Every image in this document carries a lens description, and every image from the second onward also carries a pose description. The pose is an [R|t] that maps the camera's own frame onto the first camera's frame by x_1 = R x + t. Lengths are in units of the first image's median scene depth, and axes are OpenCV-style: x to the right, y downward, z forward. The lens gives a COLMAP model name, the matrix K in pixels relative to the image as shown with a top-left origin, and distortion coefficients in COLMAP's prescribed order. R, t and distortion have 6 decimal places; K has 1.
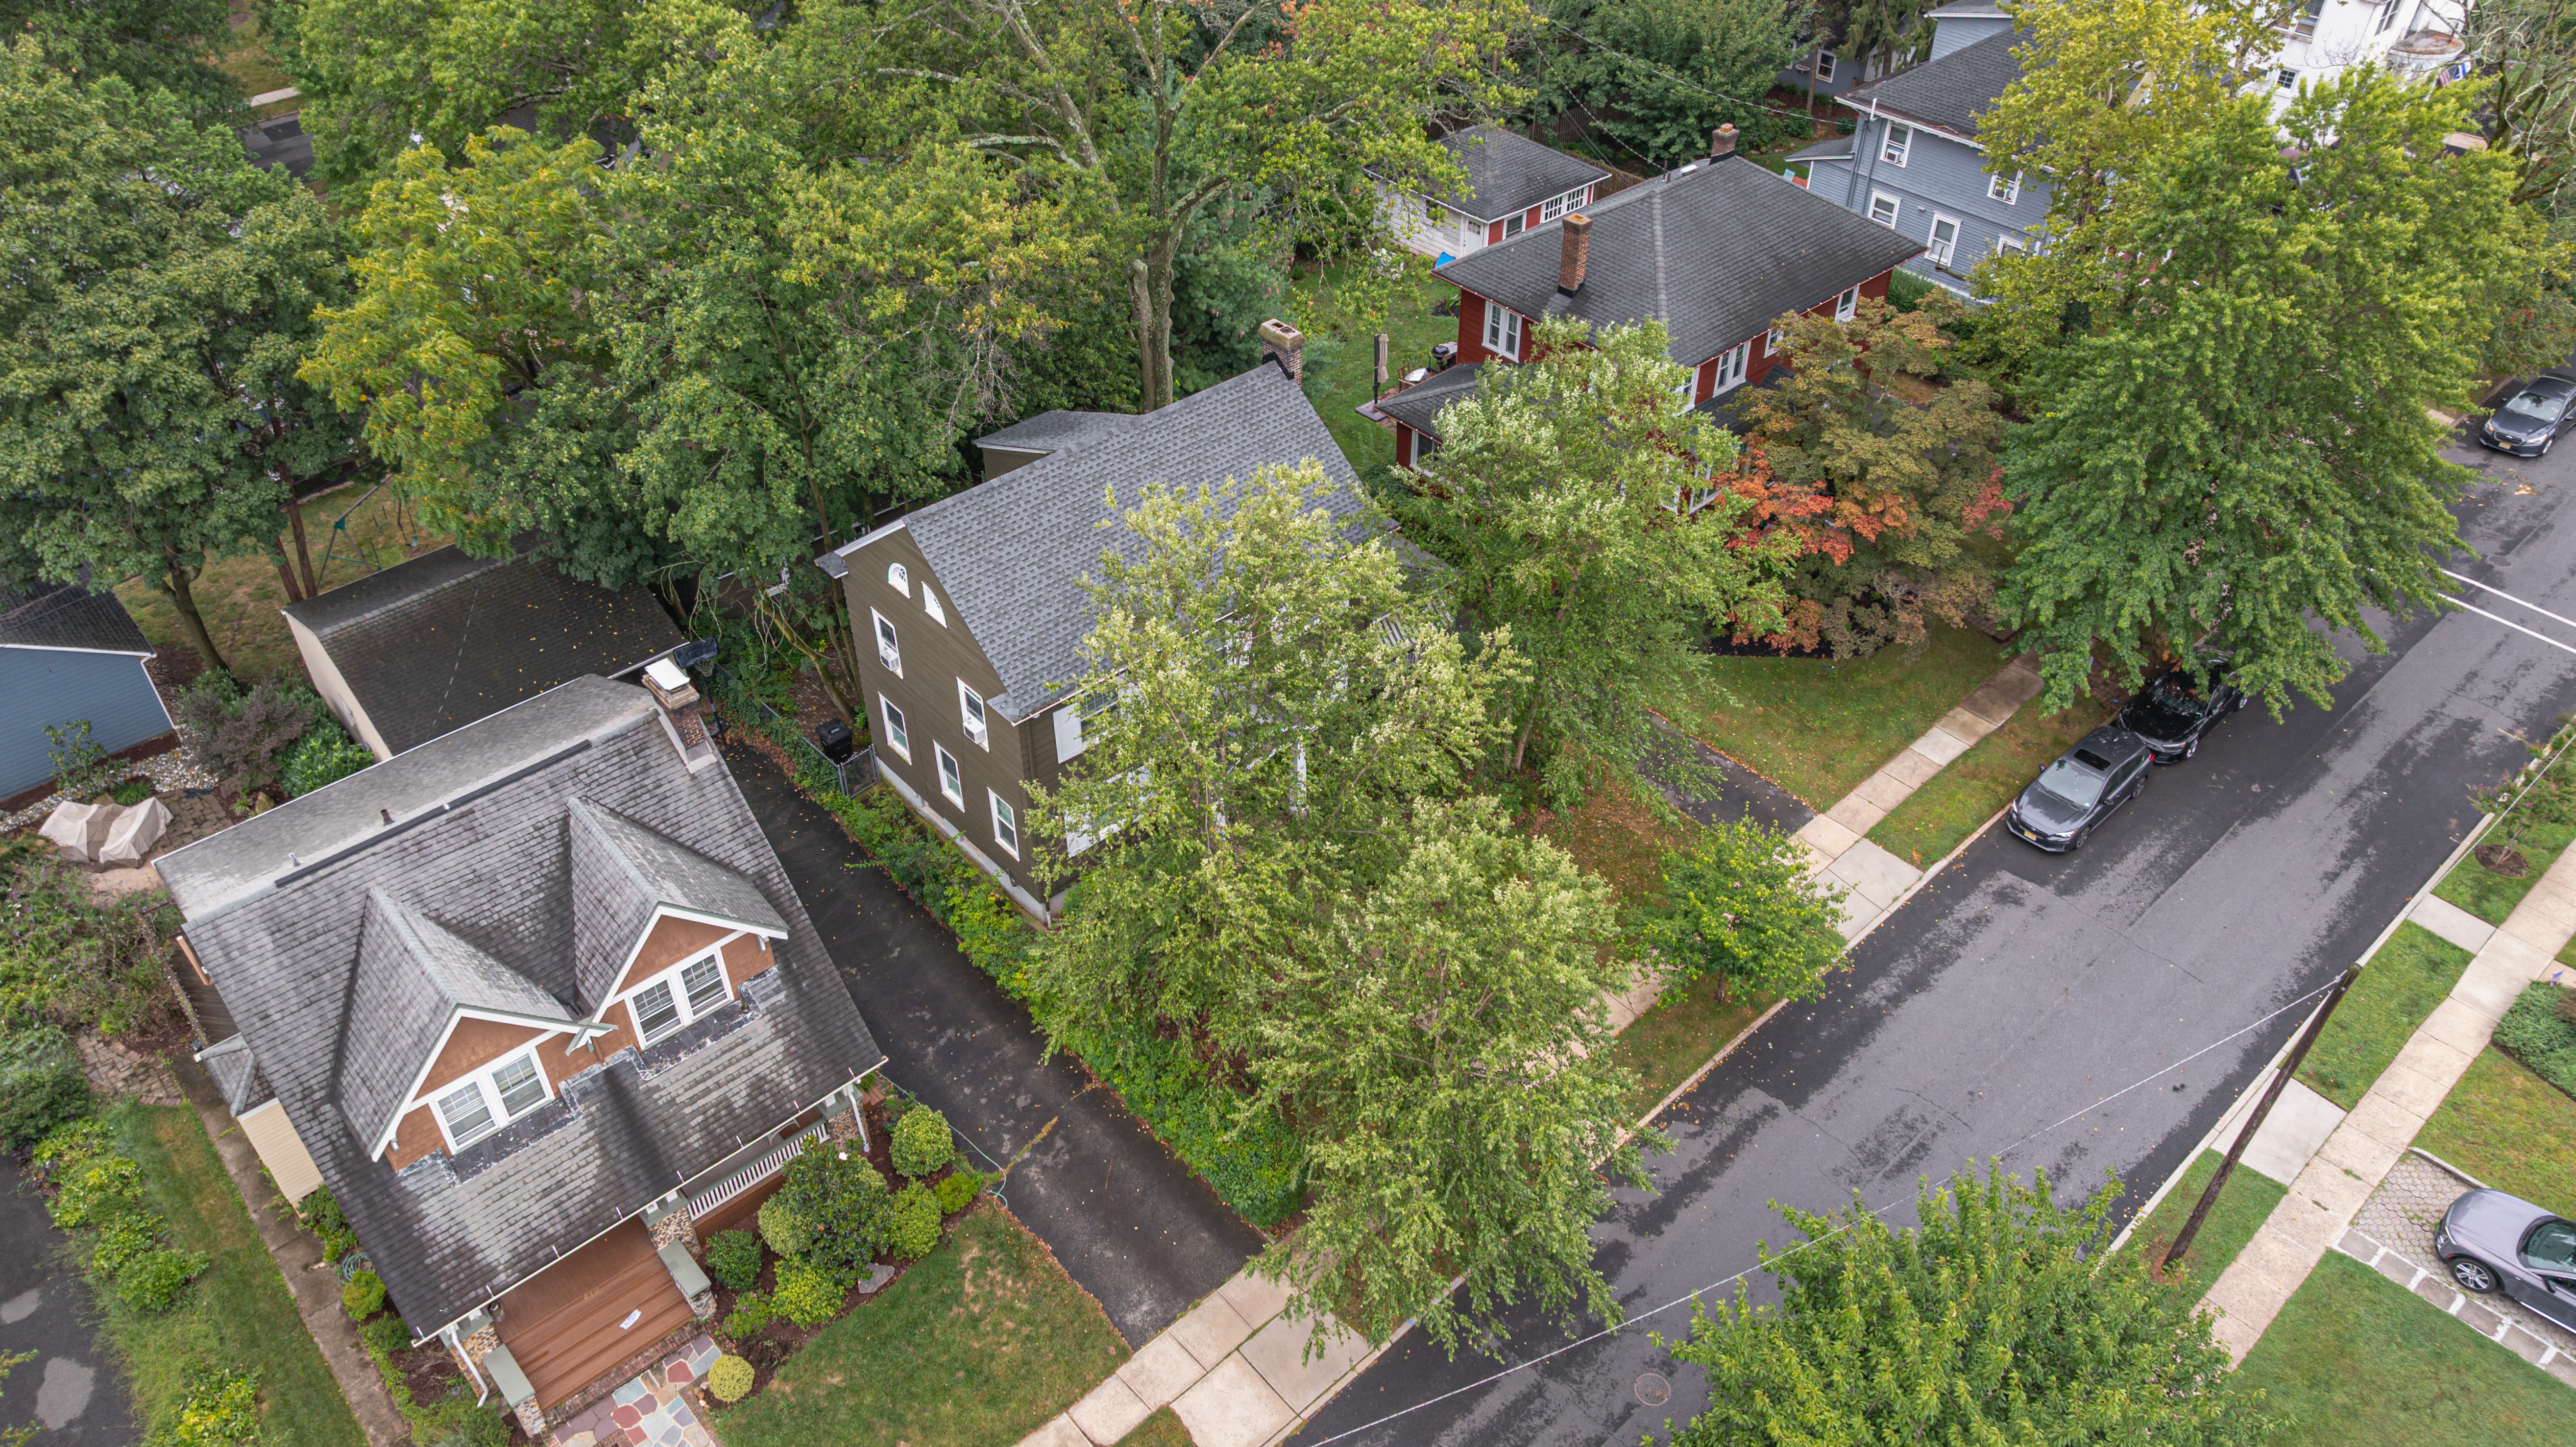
lens RADIAL K [[1817.7, 0, 1299.7], [0, 1817.7, 716.0], [0, 0, 1]] dist [-0.038967, 0.029483]
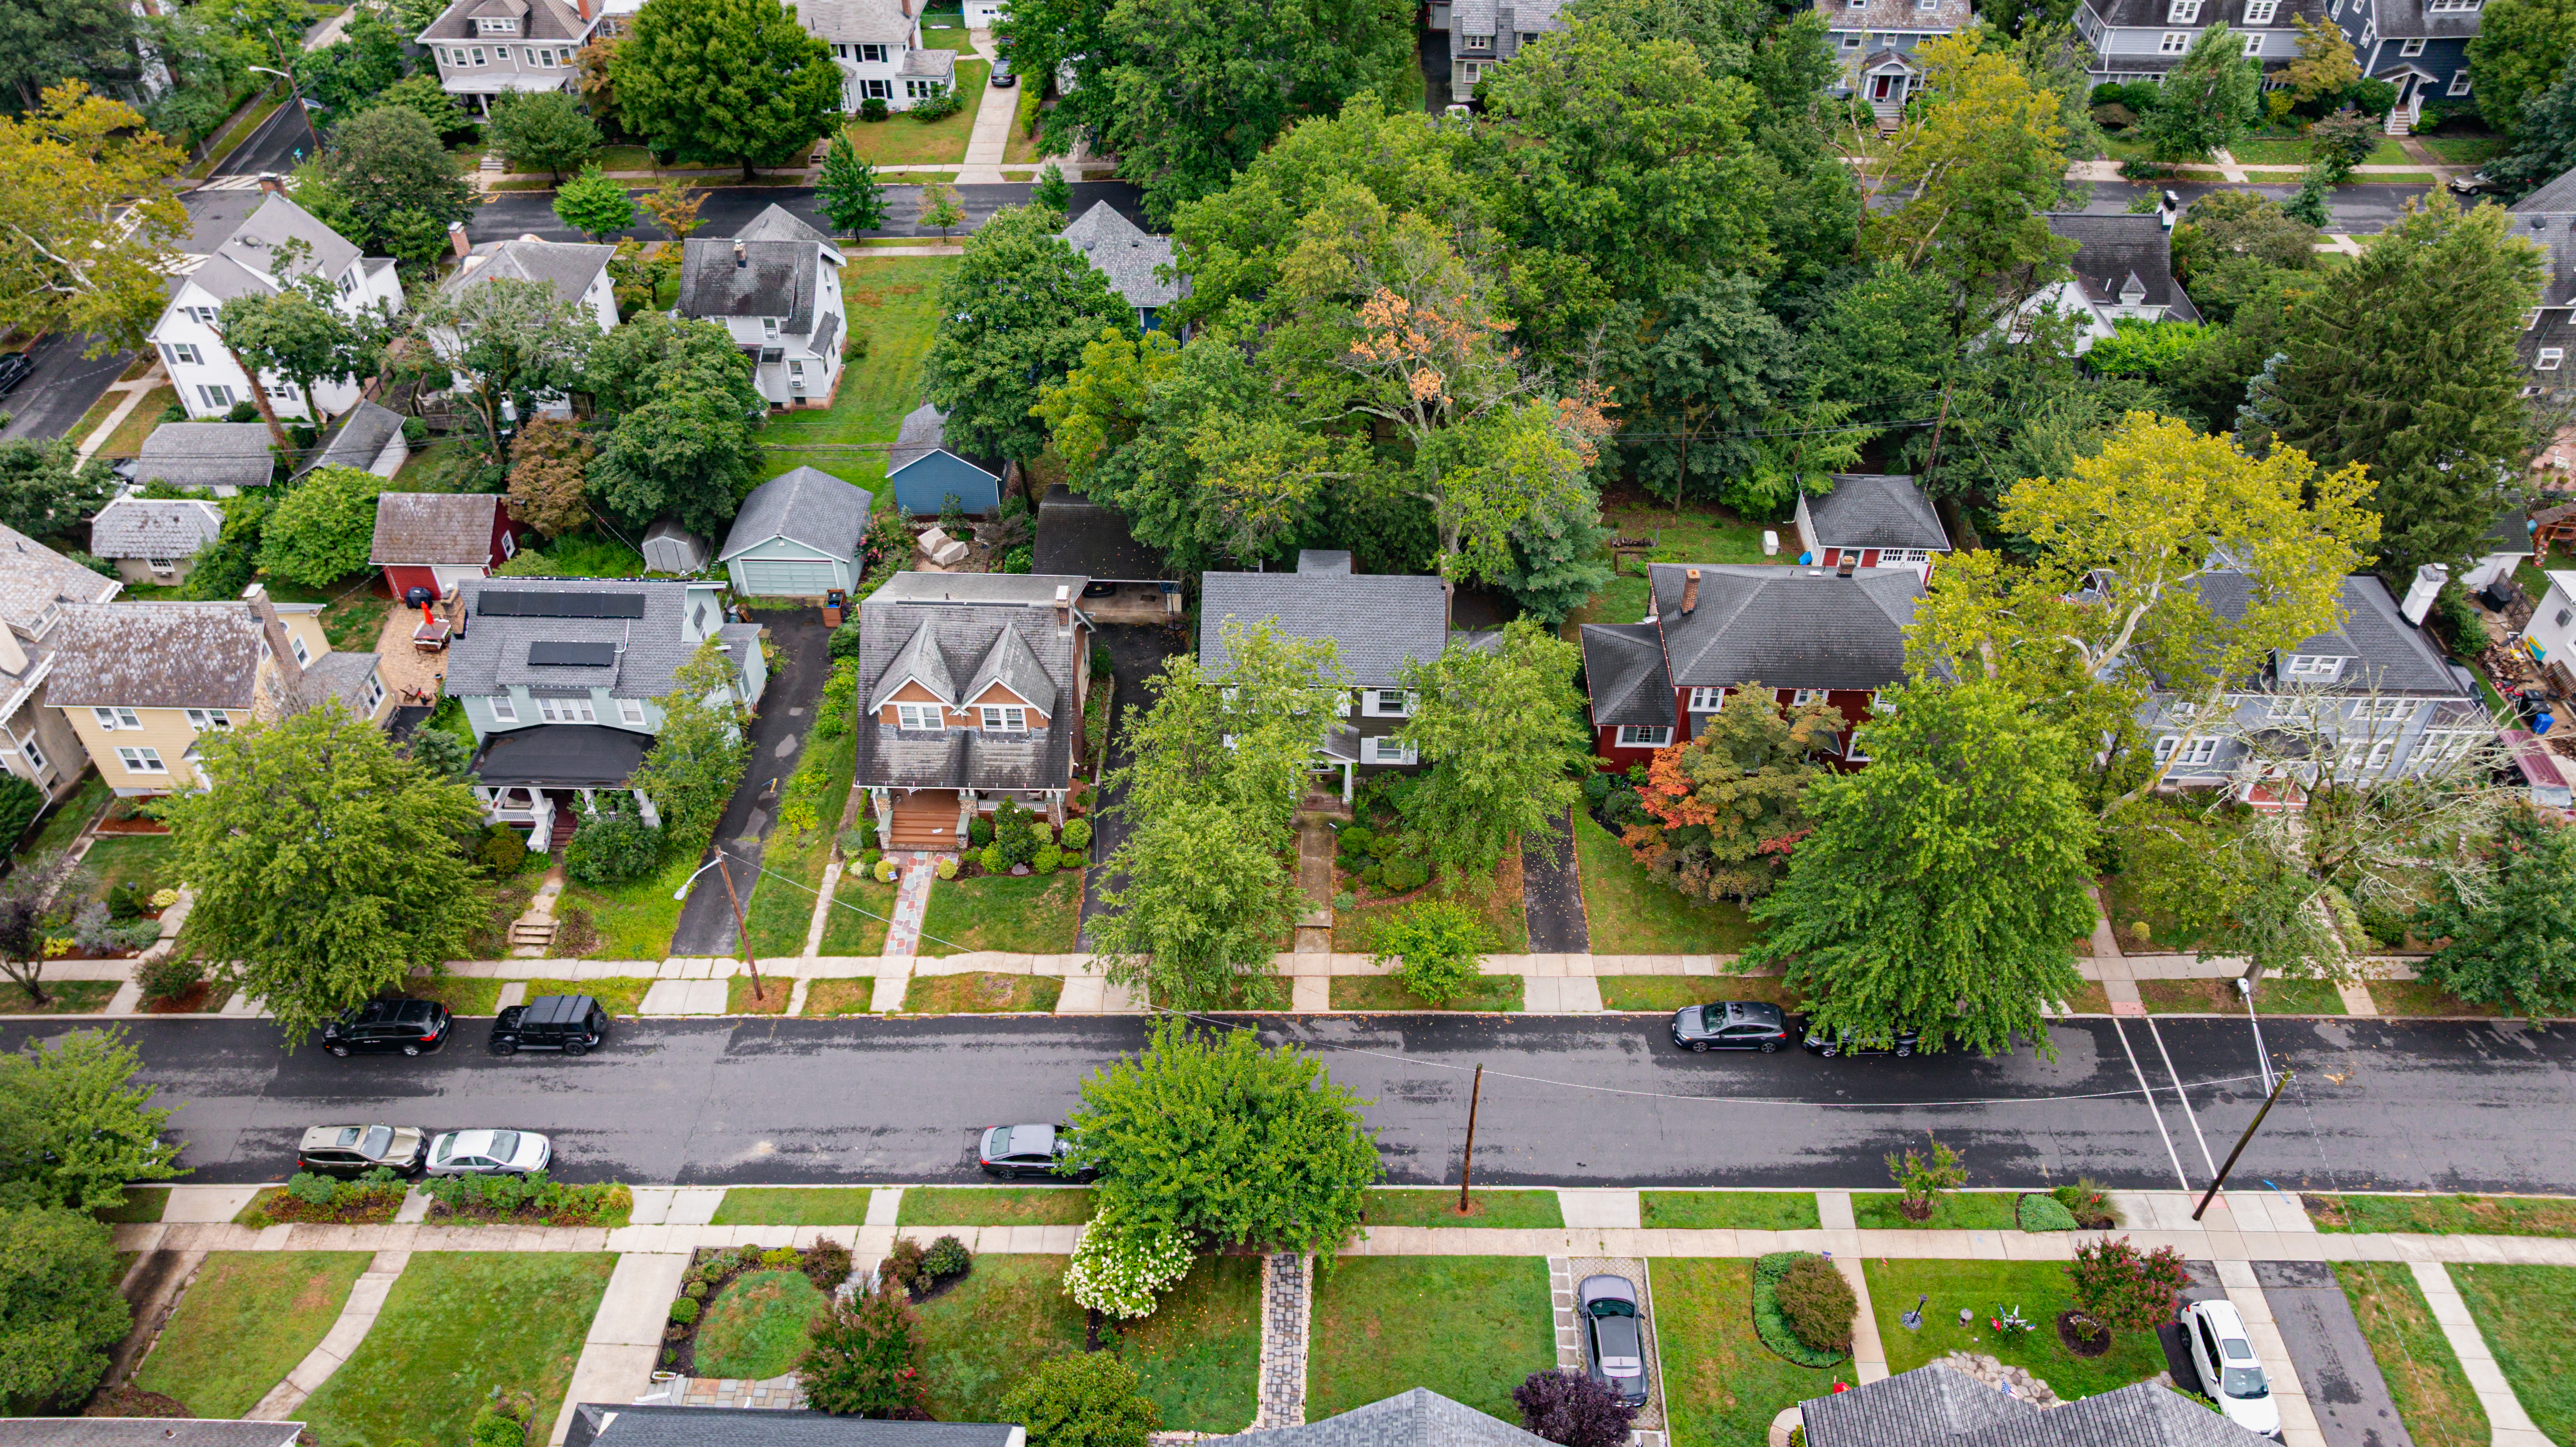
lens RADIAL K [[1817.6, 0, 1288.6], [0, 1817.6, 715.9], [0, 0, 1]] dist [-0.038967, 0.029483]
pose [[0.723474, 0.452494, -0.521377, 1.007090], [-0.433569, 0.885528, 0.166905, -0.350913], [0.537218, 0.105302, 0.836844, -0.673508]]
